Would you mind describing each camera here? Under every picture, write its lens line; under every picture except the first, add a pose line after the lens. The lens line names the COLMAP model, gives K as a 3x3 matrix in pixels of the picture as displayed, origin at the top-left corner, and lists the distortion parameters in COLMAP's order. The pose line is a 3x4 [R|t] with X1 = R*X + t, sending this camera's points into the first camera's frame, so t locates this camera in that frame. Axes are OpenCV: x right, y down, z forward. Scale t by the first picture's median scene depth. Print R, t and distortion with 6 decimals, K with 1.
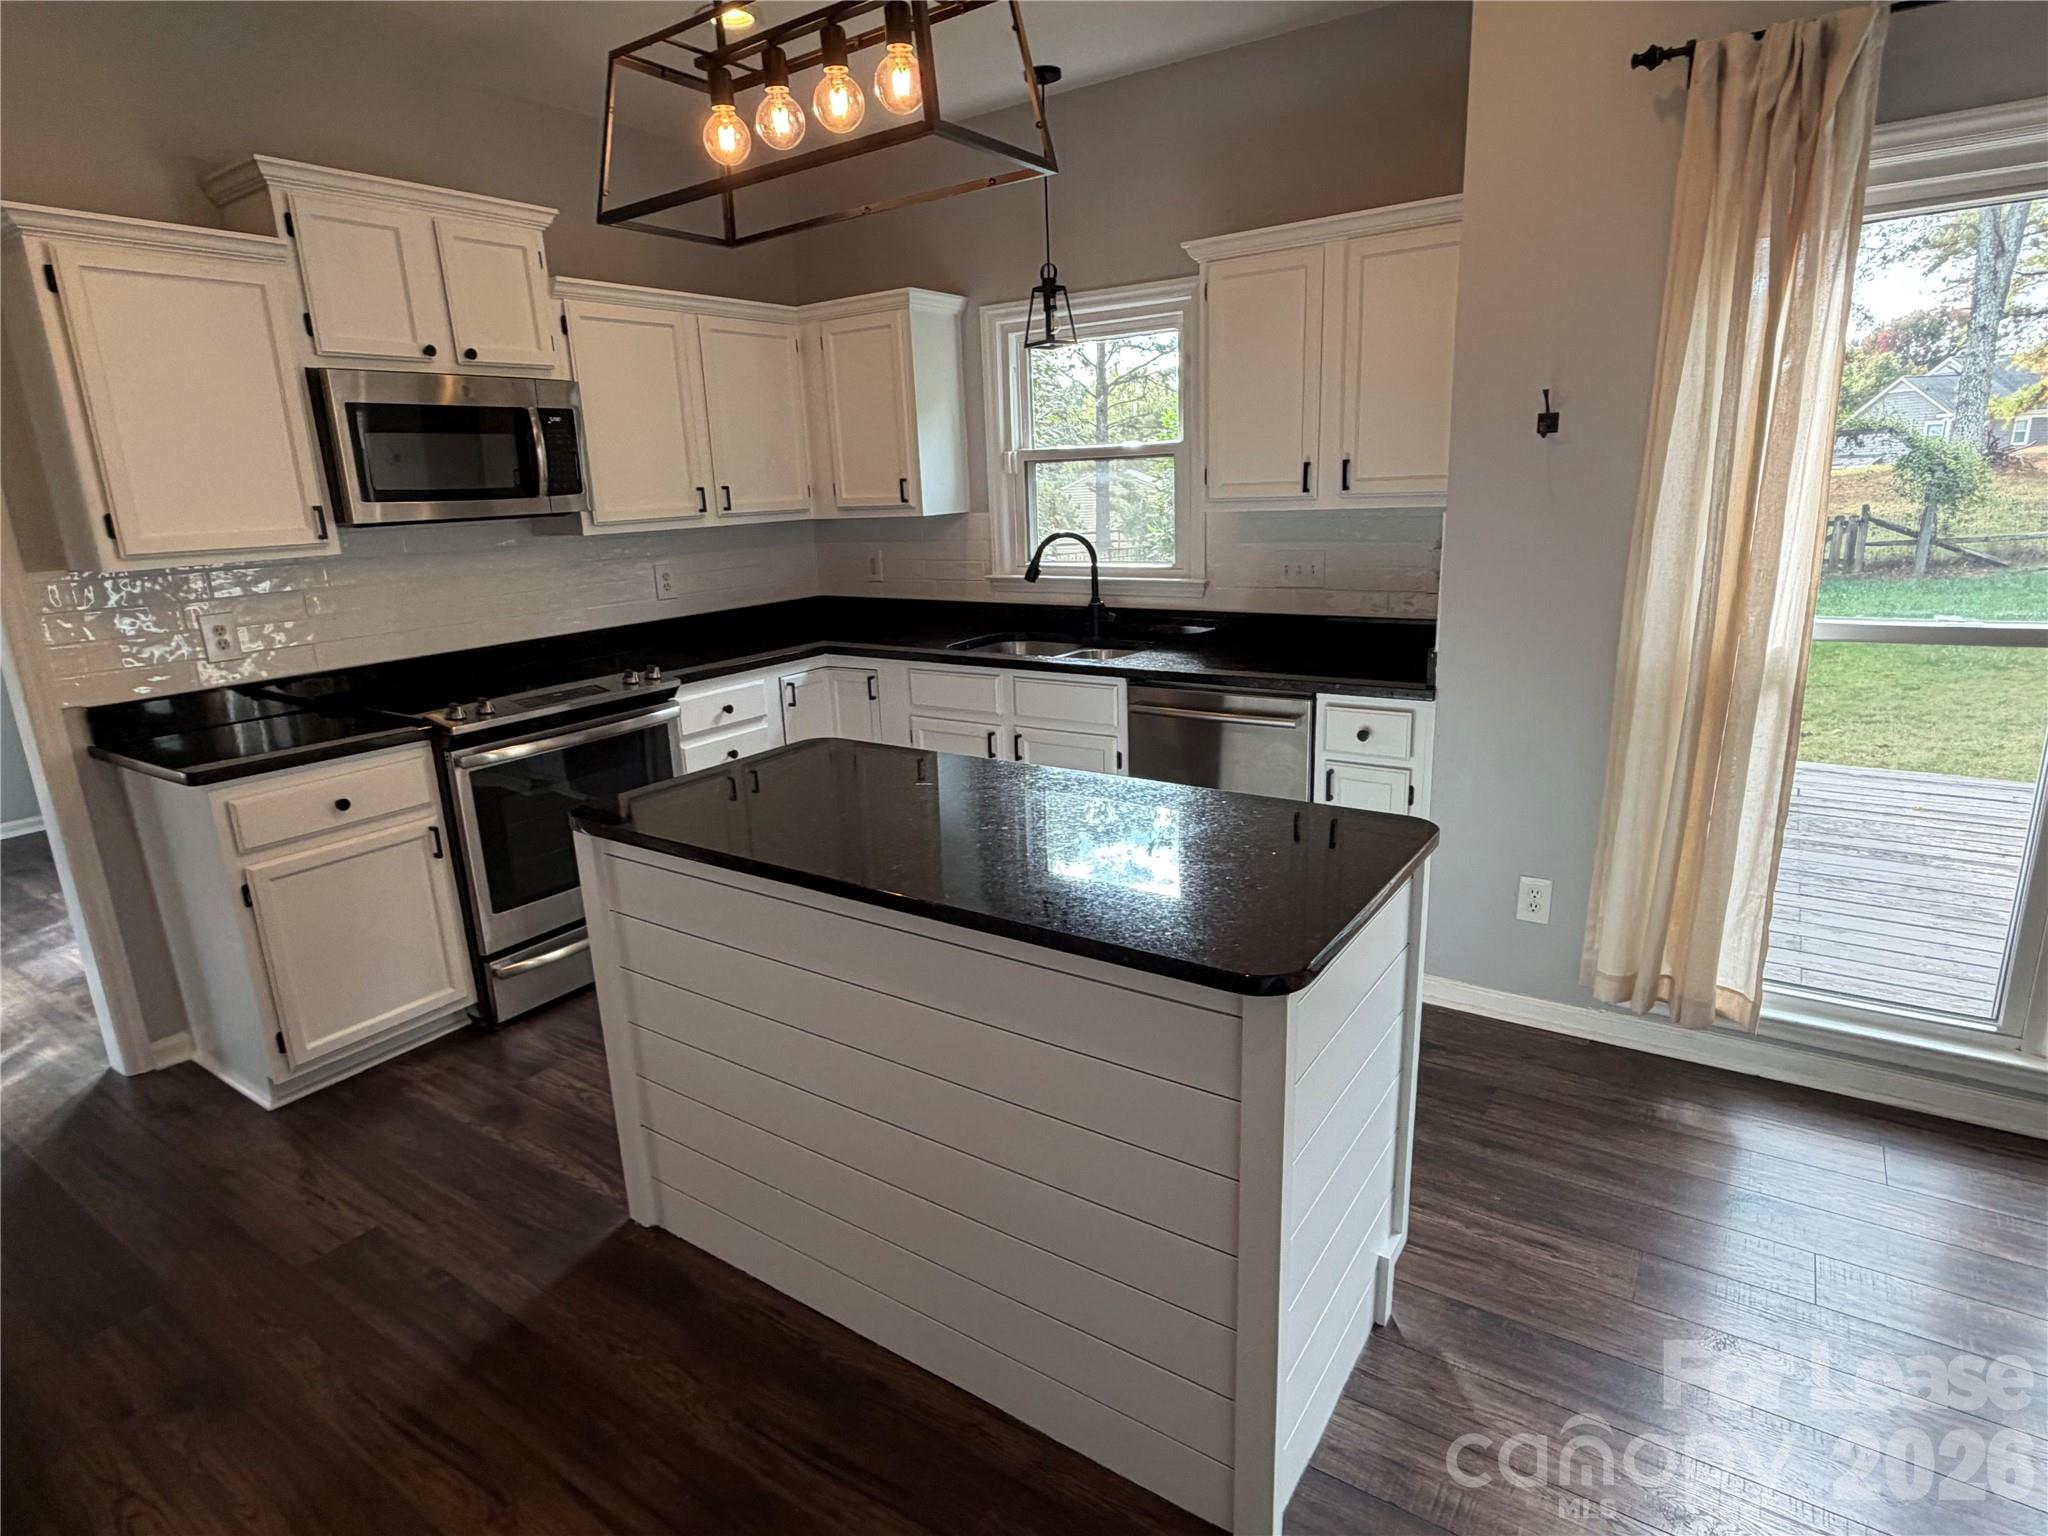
lens RADIAL K [[1102.5, 0, 1012.4], [0, 1102.5, 771.1], [0, 0, 1]] dist [0.004359, -0.007118]
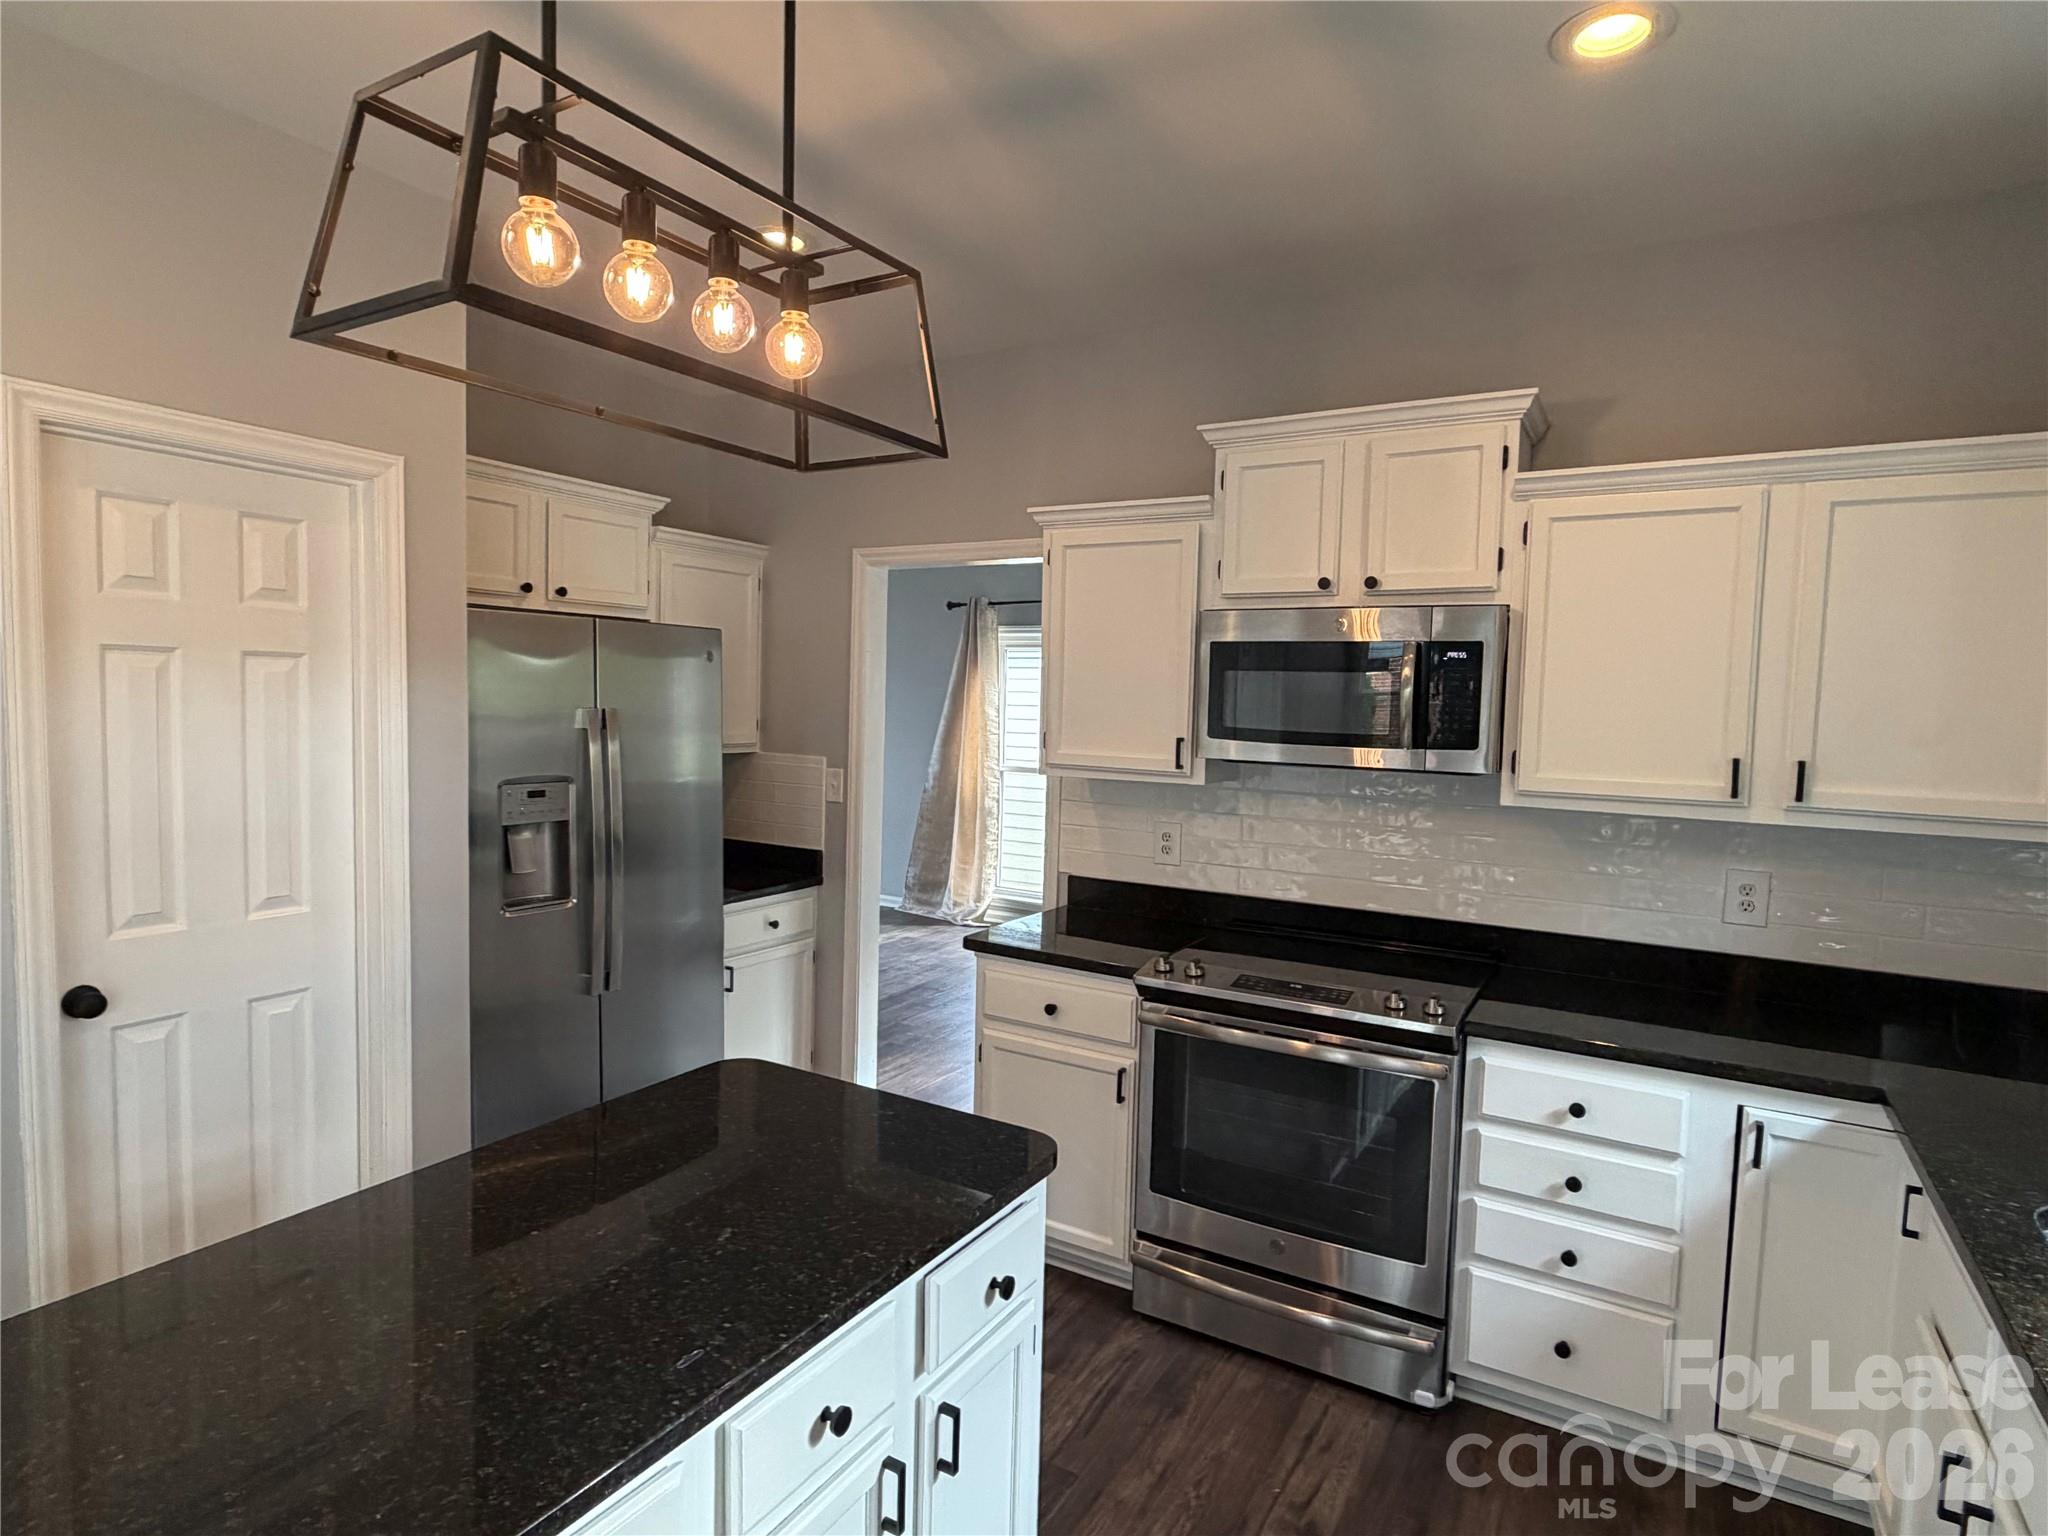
lens RADIAL K [[1102.5, 0, 1018.5], [0, 1102.5, 763.0], [0, 0, 1]] dist [0.004359, -0.007118]
pose [[0.058054, 0.105619, -0.992711, 0.319234], [-0.279942, 0.956214, 0.085365, -0.211512], [0.958260, 0.272946, 0.085080, 0.617977]]
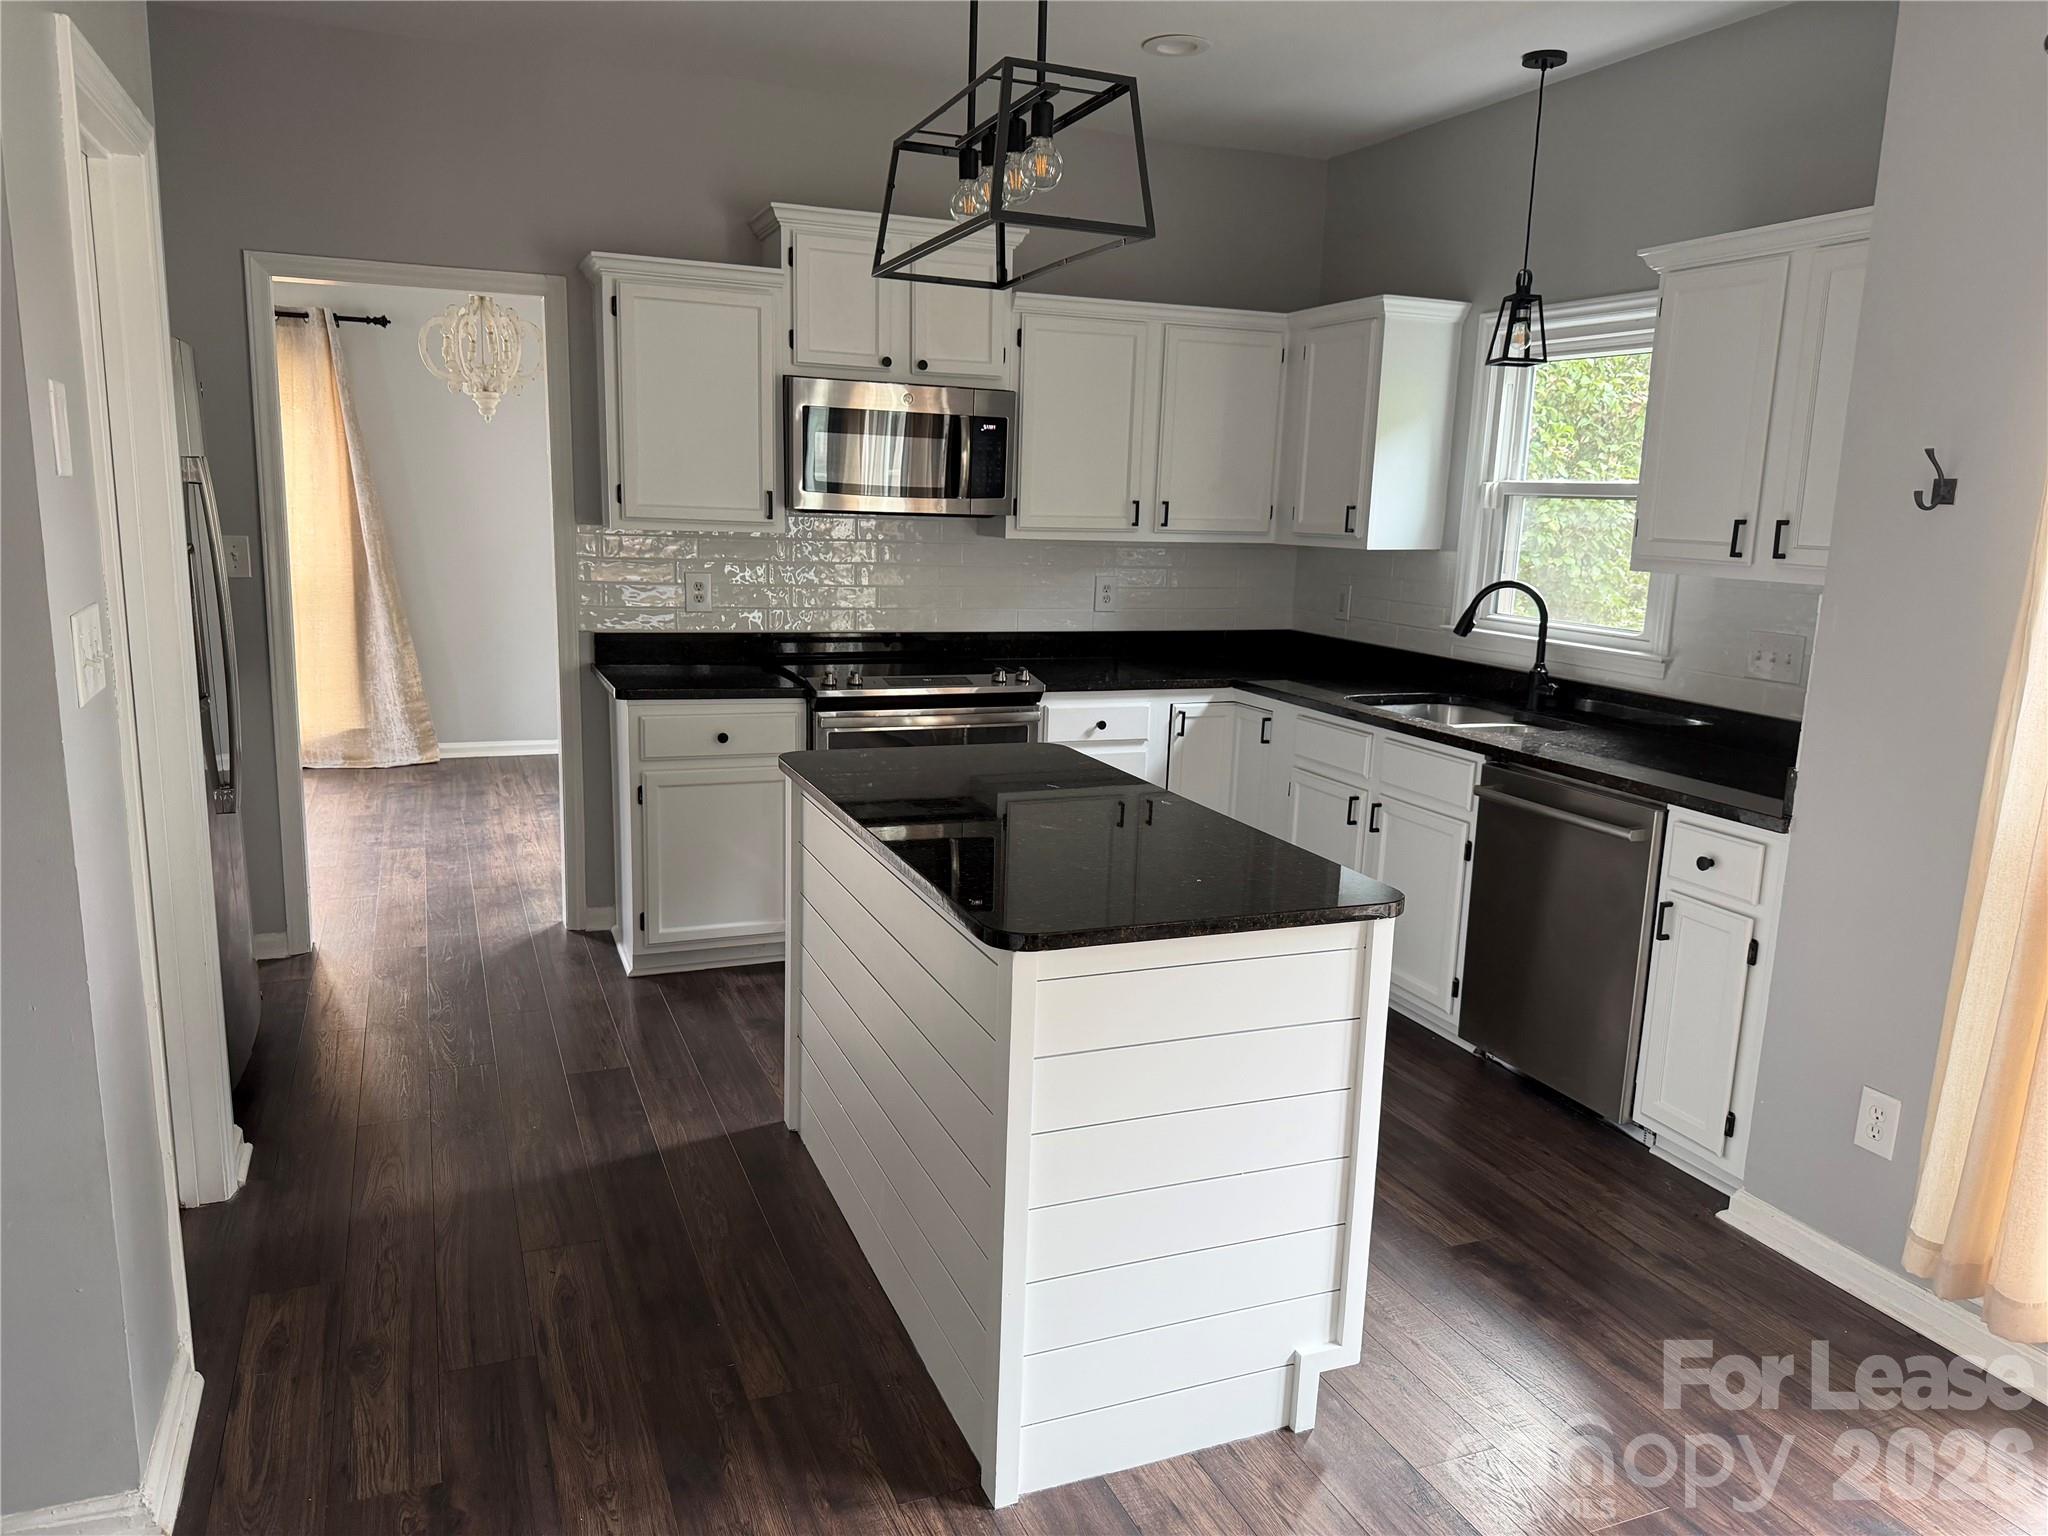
lens RADIAL K [[1411.5, 0, 1021.0], [0, 1411.5, 782.5], [0, 0, 1]] dist [0.035087, -0.034007]
pose [[0.837665, 0.173903, -0.517760, 0.347977], [-0.203477, 0.979080, -0.000349, 0.008844], [0.506868, 0.105644, 0.855526, -0.100425]]
